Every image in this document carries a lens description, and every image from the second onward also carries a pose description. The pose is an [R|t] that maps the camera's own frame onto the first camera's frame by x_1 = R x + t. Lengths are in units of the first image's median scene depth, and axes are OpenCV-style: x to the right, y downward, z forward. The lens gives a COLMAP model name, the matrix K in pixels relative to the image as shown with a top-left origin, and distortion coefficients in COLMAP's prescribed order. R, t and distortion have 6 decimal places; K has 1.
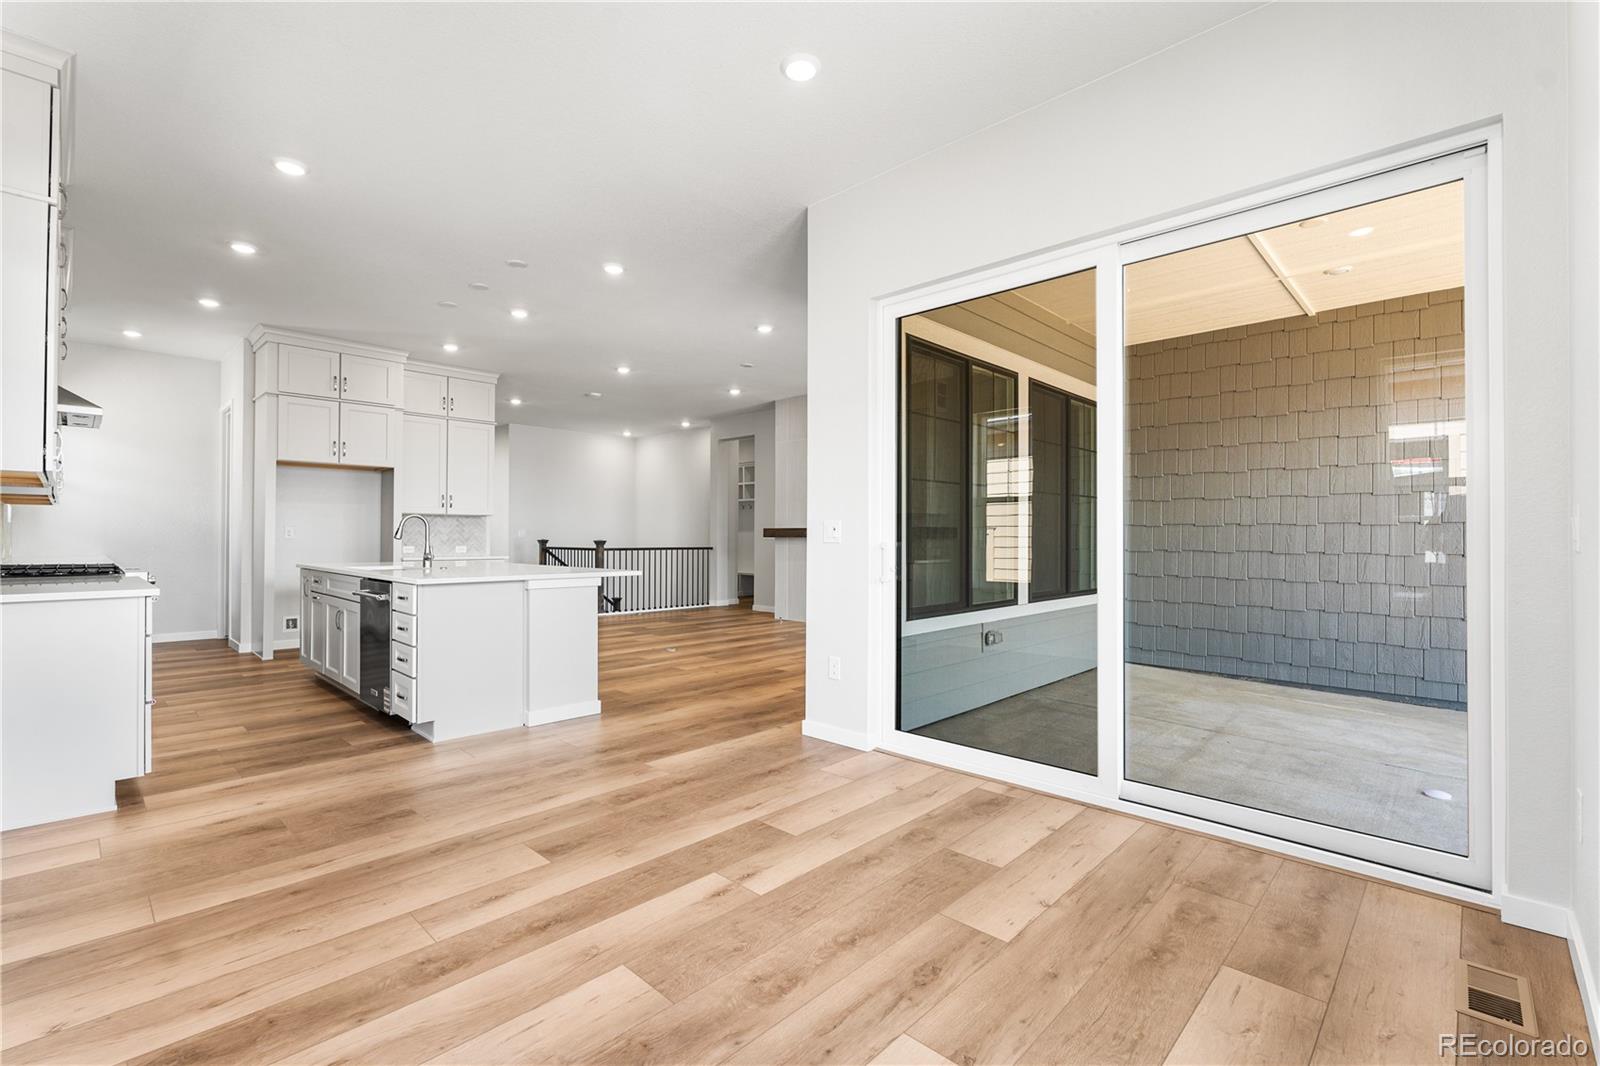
lens RADIAL K [[709.5, 0, 797.3], [0, 709.5, 537.4], [0, 0, 1]] dist [-0.000878, -0.001990]
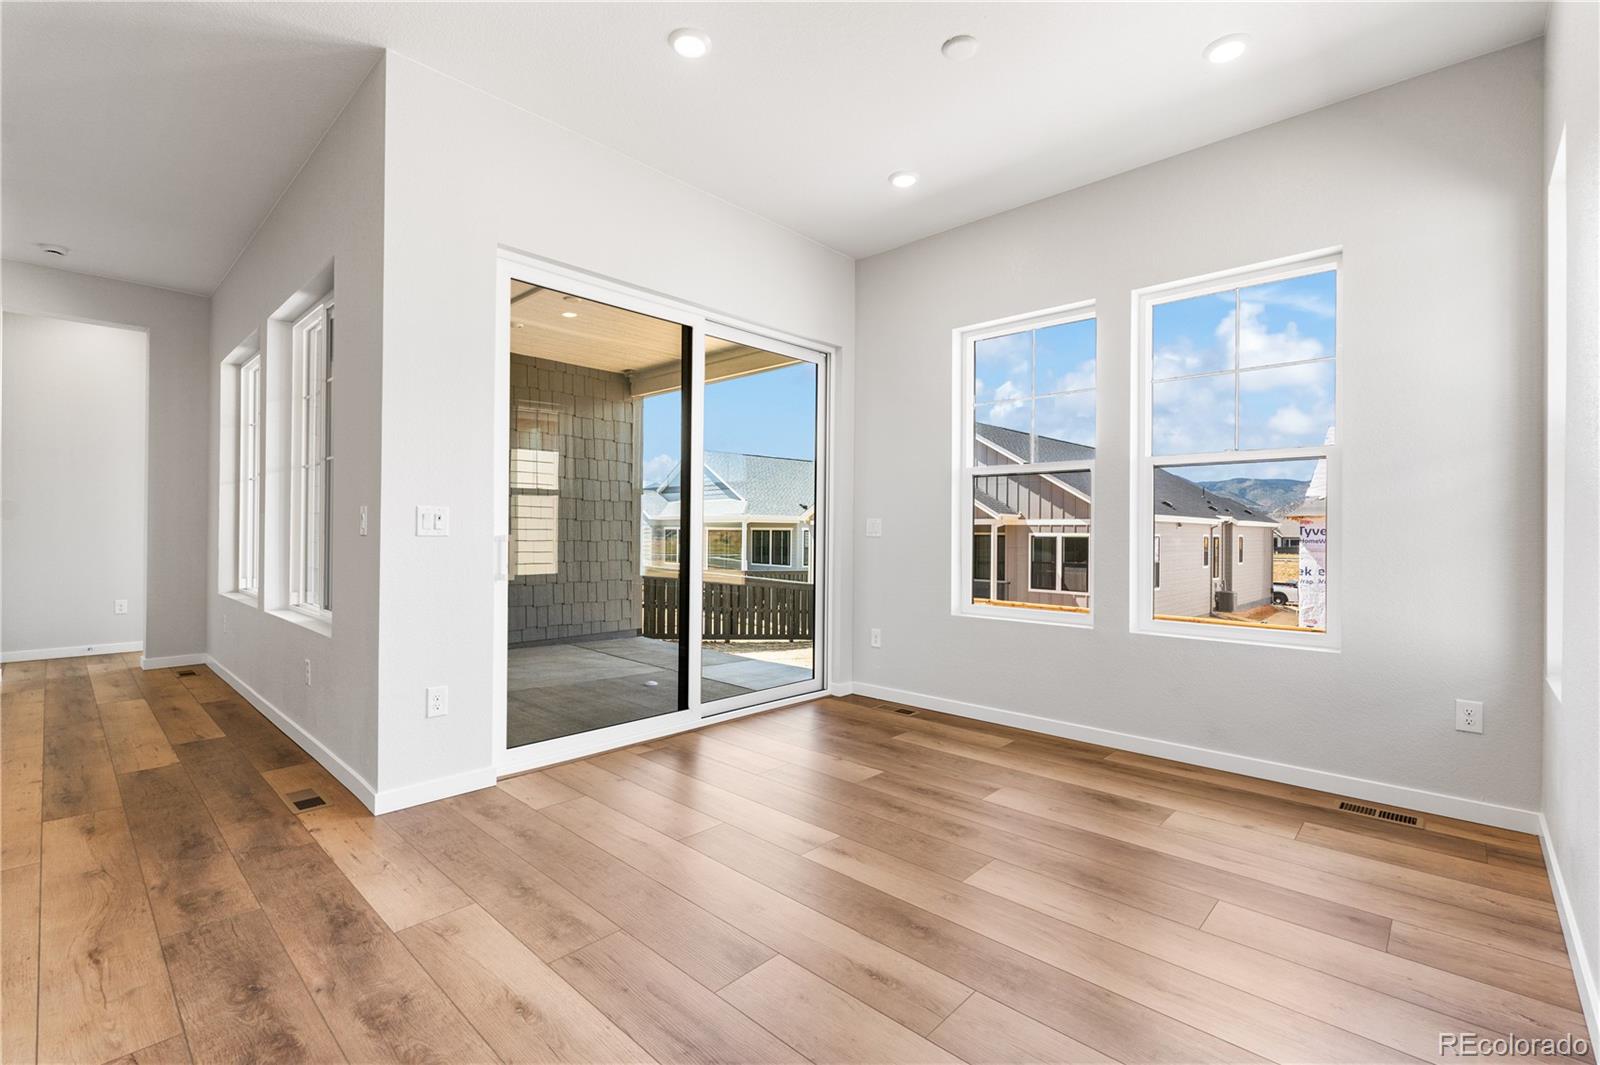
lens RADIAL K [[709.5, 0, 793.0], [0, 709.5, 533.0], [0, 0, 1]] dist [-0.000878, -0.001990]
pose [[-0.009901, -0.004428, 0.999941, -0.767935], [-0.006772, 0.999968, 0.004361, -0.000890], [-0.999928, -0.006729, -0.009931, 0.686660]]
